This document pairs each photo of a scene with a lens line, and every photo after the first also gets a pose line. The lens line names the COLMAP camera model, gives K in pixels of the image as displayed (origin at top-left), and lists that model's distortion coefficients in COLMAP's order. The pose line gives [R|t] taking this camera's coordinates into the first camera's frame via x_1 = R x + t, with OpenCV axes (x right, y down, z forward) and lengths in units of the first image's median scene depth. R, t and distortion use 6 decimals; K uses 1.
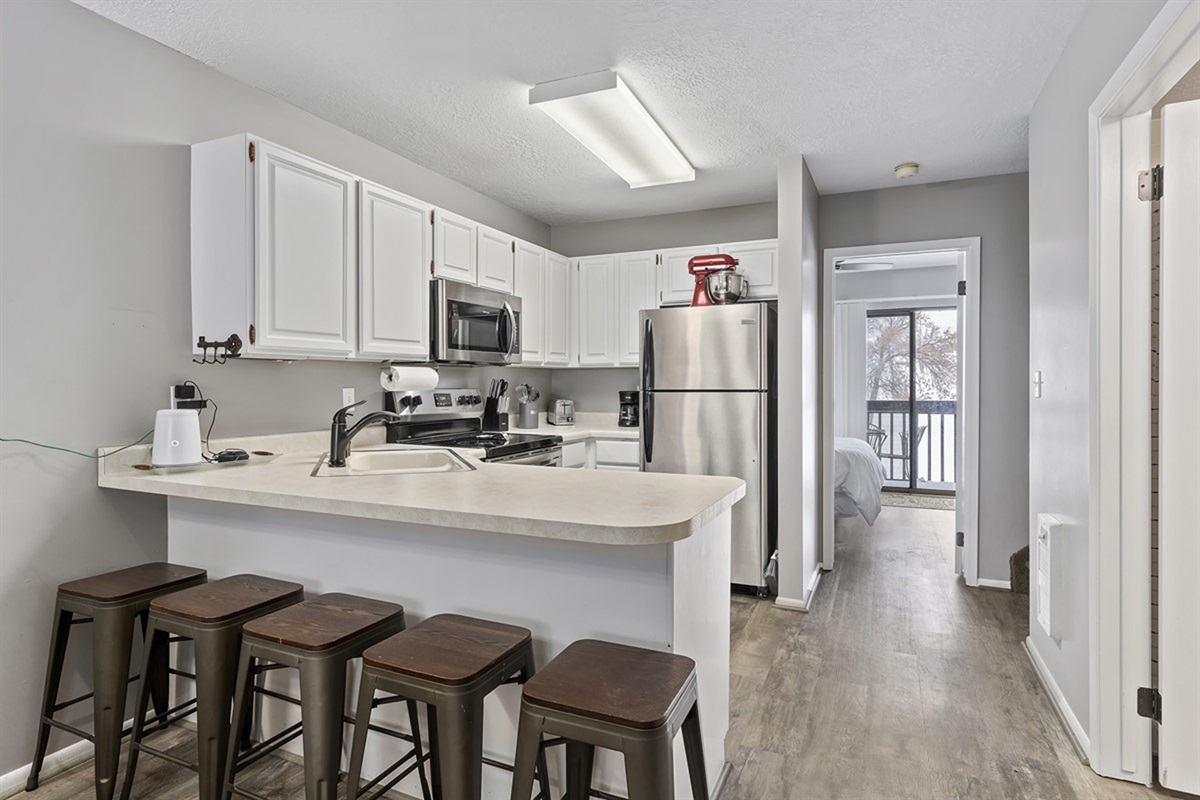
lens RADIAL K [[636.0, 0, 599.4], [0, 636.0, 387.6], [0, 0, 1]] dist [0.003155, 0.001035]
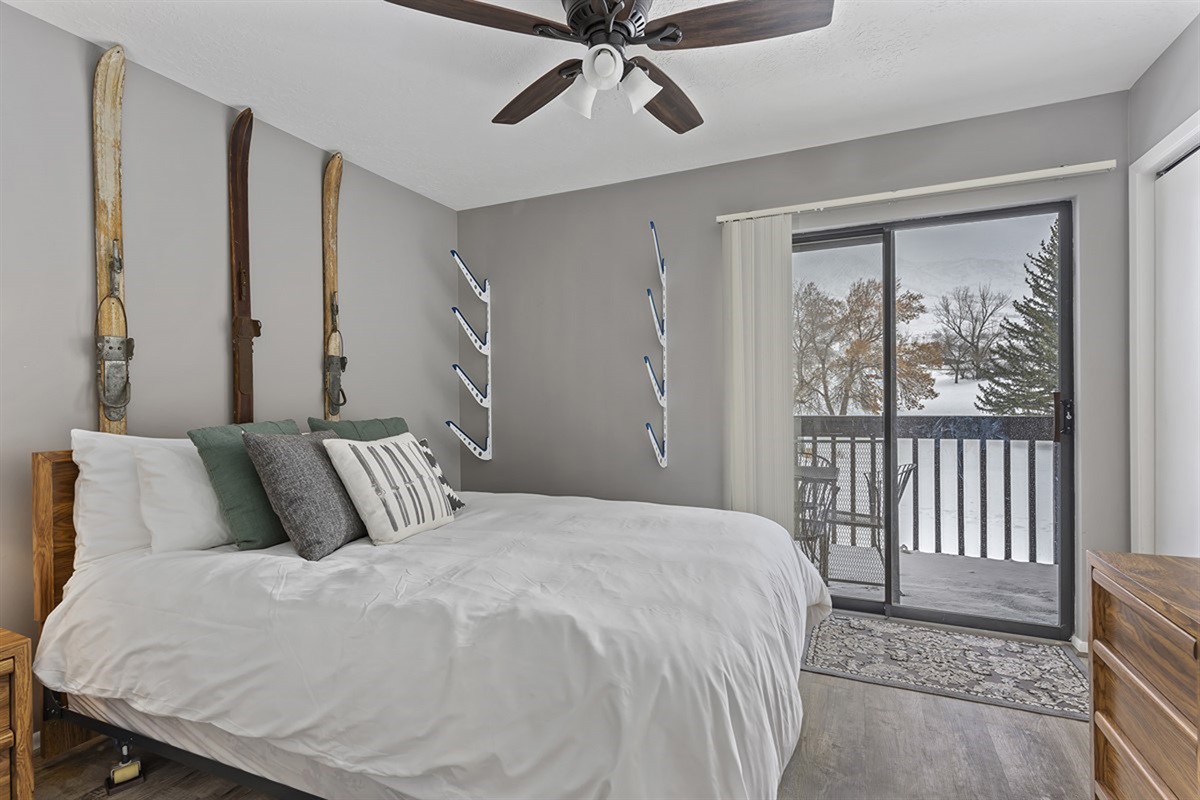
lens RADIAL K [[571.0, 0, 598.4], [0, 571.0, 402.3], [0, 0, 1]] dist [-0.004288, -0.000118]
pose [[0.999951, -0.009413, -0.003118, 0.228200], [0.009420, 0.999953, 0.002364, 0.001459], [0.003096, -0.002393, 0.999992, 0.475839]]
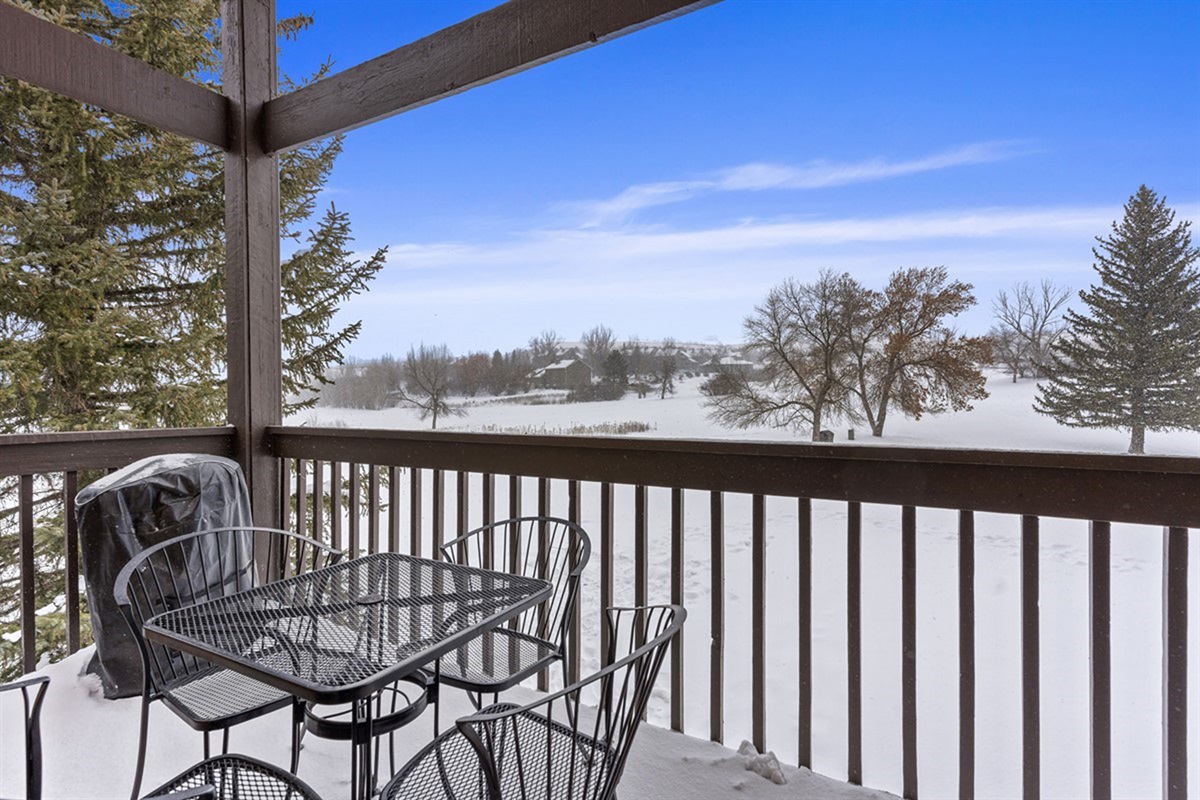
lens RADIAL K [[570.9, 0, 597.6], [0, 570.9, 396.3], [0, 0, 1]] dist [-0.000239, -0.000279]
pose [[0.997141, -0.003482, -0.075477, 0.471413], [0.003089, 0.999981, -0.005326, -0.000424], [0.075494, 0.005078, 0.997133, 0.797096]]
